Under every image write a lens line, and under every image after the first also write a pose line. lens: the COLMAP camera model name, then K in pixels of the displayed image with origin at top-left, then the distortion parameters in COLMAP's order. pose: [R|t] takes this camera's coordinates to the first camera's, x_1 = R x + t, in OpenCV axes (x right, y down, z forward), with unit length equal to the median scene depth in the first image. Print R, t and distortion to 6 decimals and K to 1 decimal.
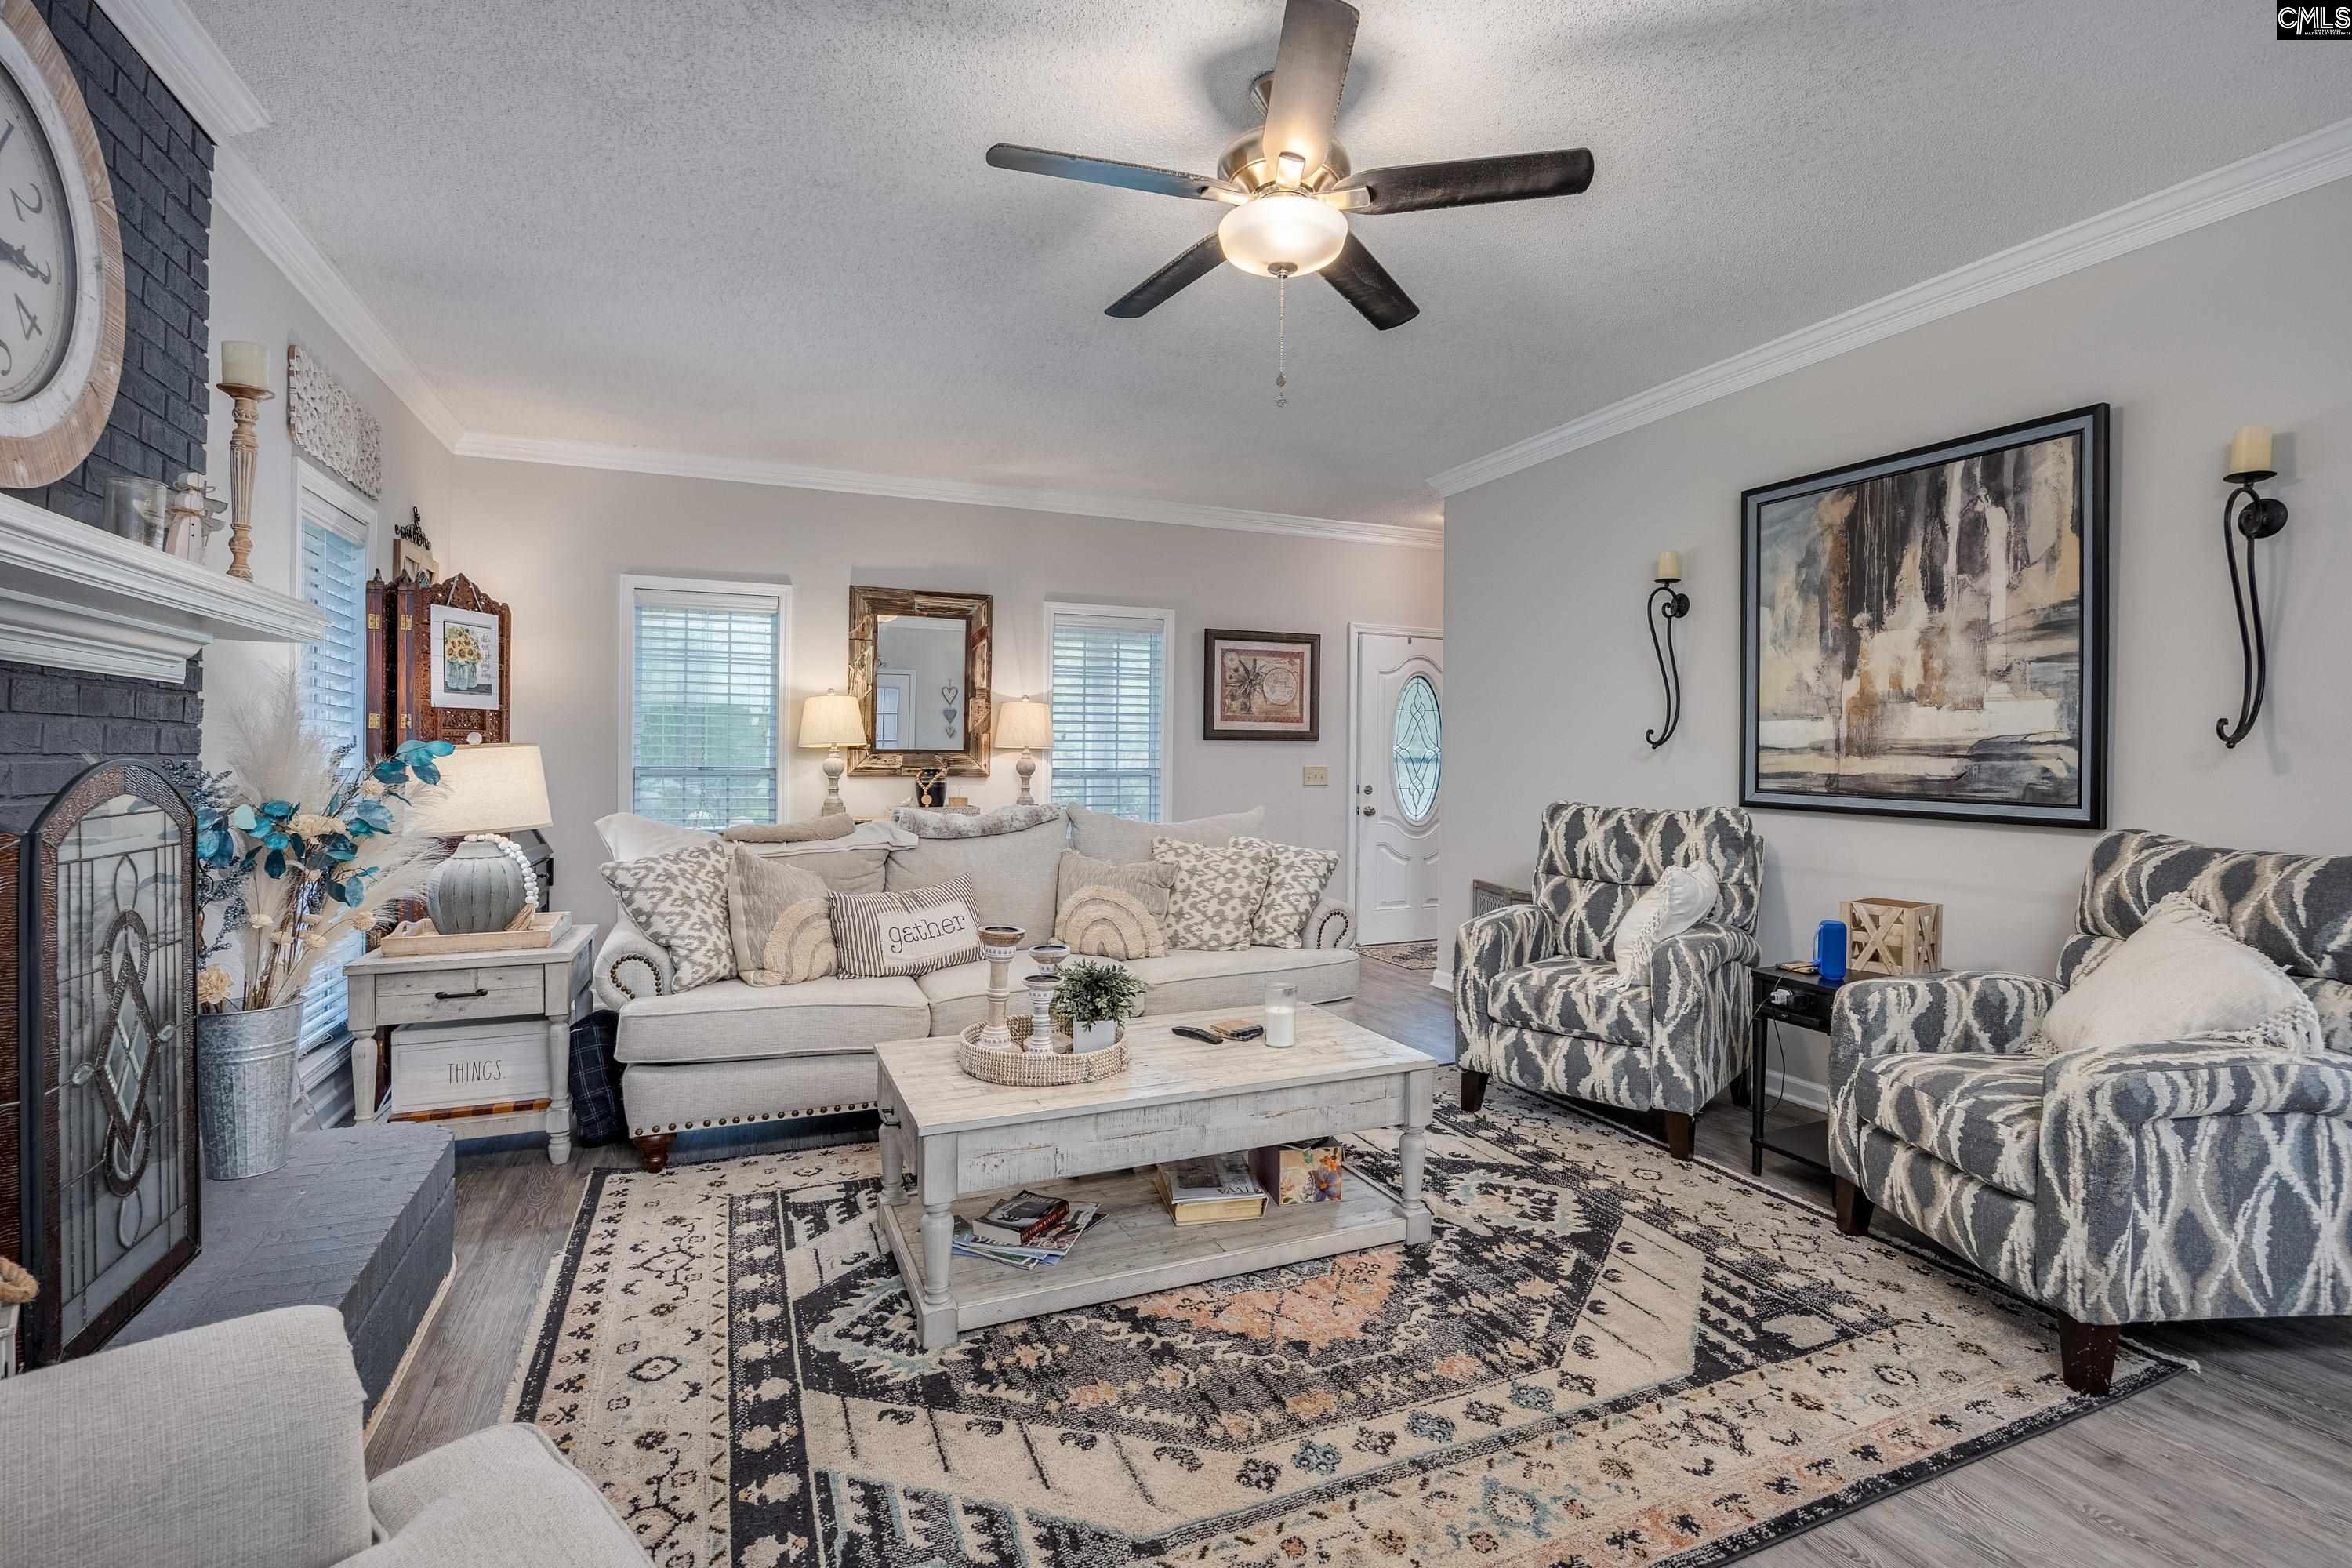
lens RADIAL K [[1082.6, 0, 1181.7], [0, 1082.6, 773.4], [0, 0, 1]] dist [-0.015900, -0.000166]
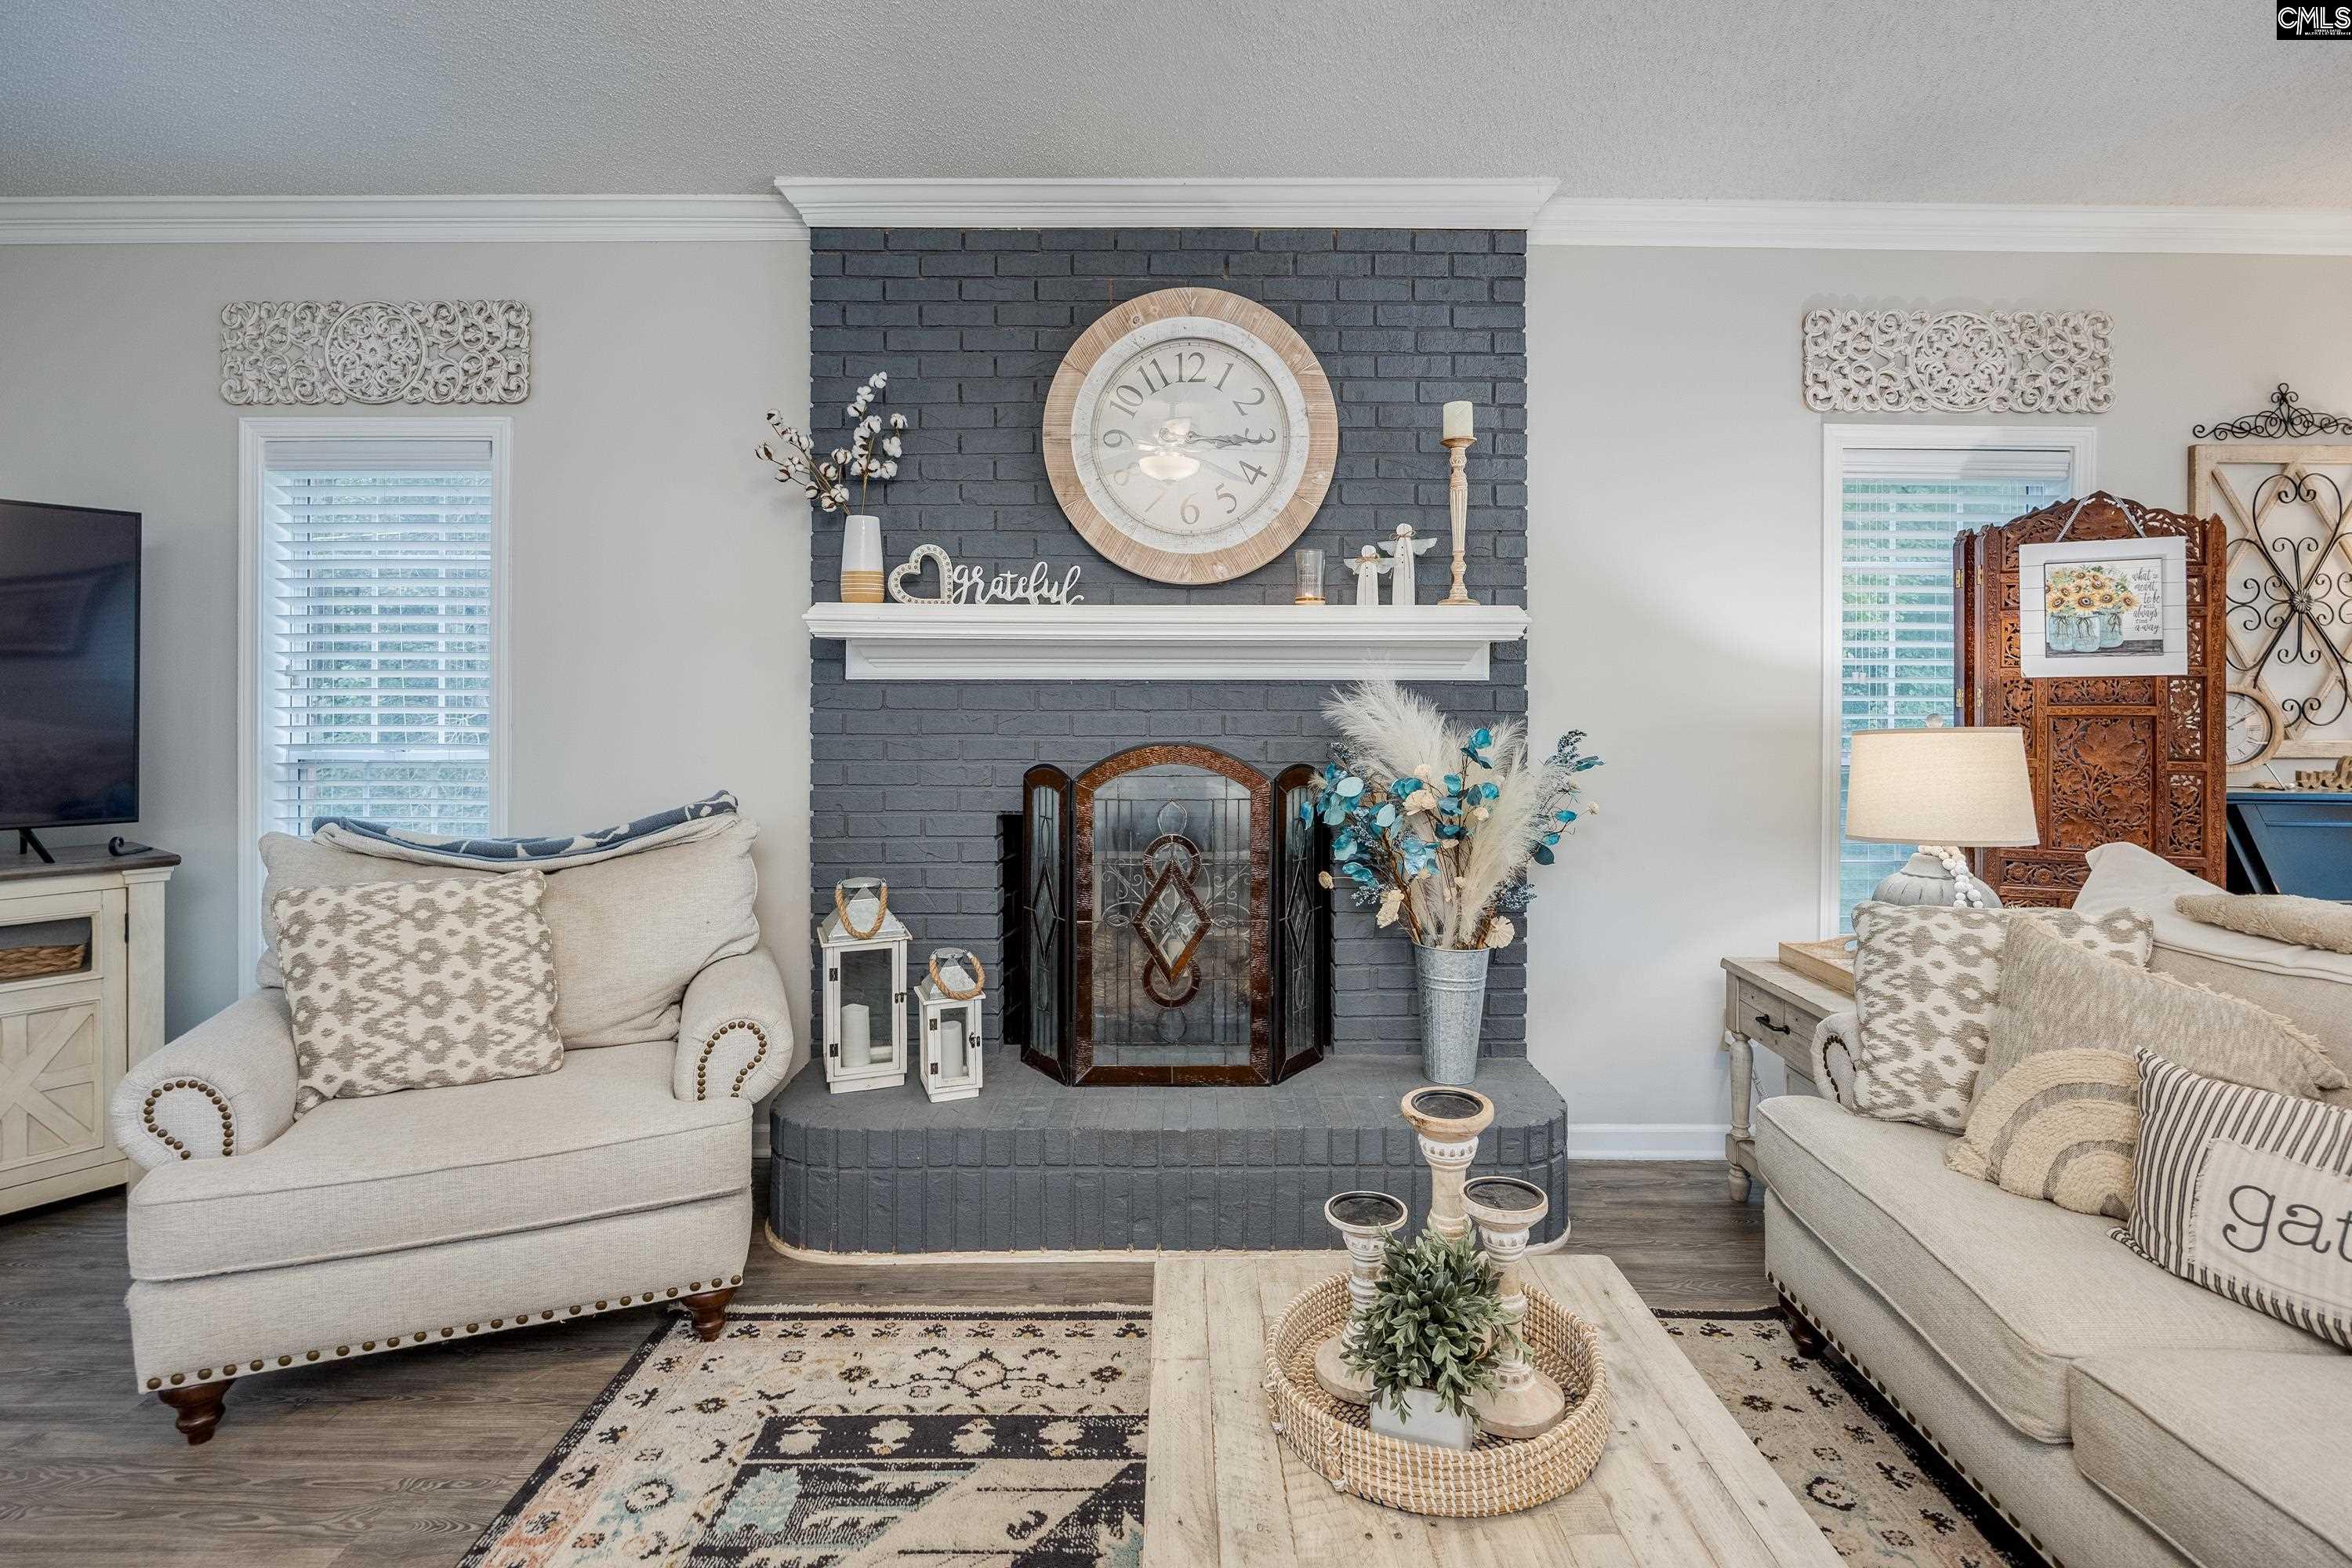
lens RADIAL K [[1082.6, 0, 1147.0], [0, 1082.6, 698.4], [0, 0, 1]] dist [-0.015900, -0.000166]
pose [[-0.377044, -0.015691, -0.926063, 0.317002], [-0.019689, 0.999766, -0.008923, -0.035472], [0.925986, 0.014869, -0.377264, 0.886372]]
